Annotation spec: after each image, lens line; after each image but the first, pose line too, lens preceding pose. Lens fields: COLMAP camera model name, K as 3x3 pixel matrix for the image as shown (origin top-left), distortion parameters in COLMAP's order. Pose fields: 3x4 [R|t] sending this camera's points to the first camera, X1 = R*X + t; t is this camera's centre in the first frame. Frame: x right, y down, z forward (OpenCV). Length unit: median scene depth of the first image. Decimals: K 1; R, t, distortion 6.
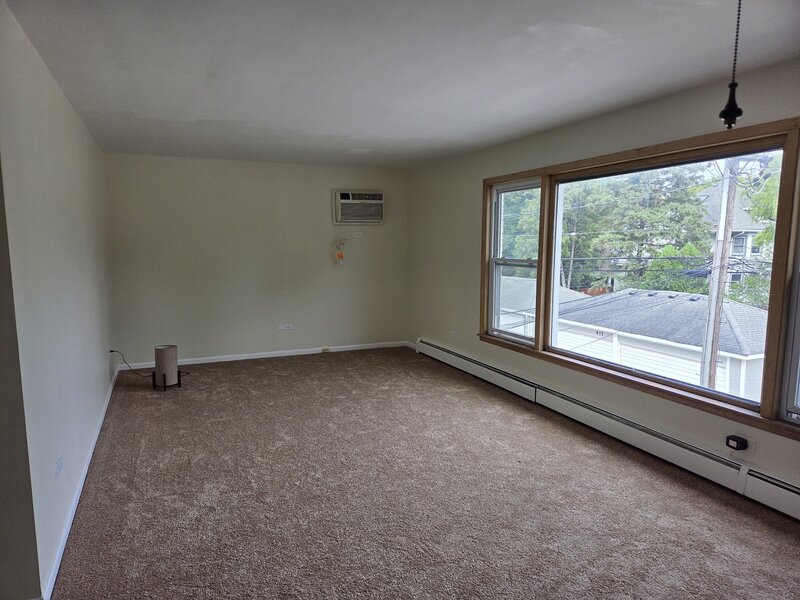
lens RADIAL K [[530.3, 0, 410.9], [0, 530.3, 304.1], [0, 0, 1]] dist [0.093505, -0.089161]
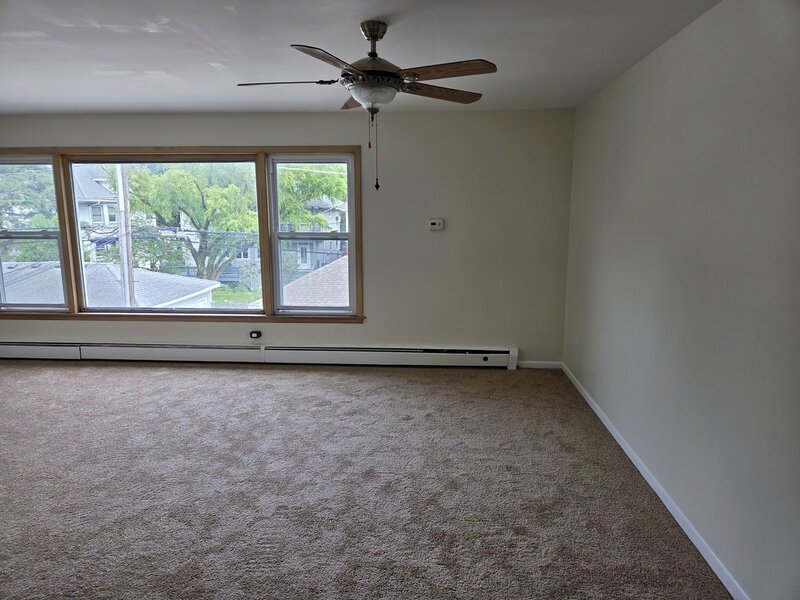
lens RADIAL K [[530.3, 0, 410.9], [0, 530.3, 304.1], [0, 0, 1]] dist [0.093505, -0.089161]
pose [[0.442769, -0.158047, 0.882596, -0.462659], [0.106975, 0.986623, 0.123009, 0.004183], [-0.890231, 0.039951, 0.453754, -0.143776]]
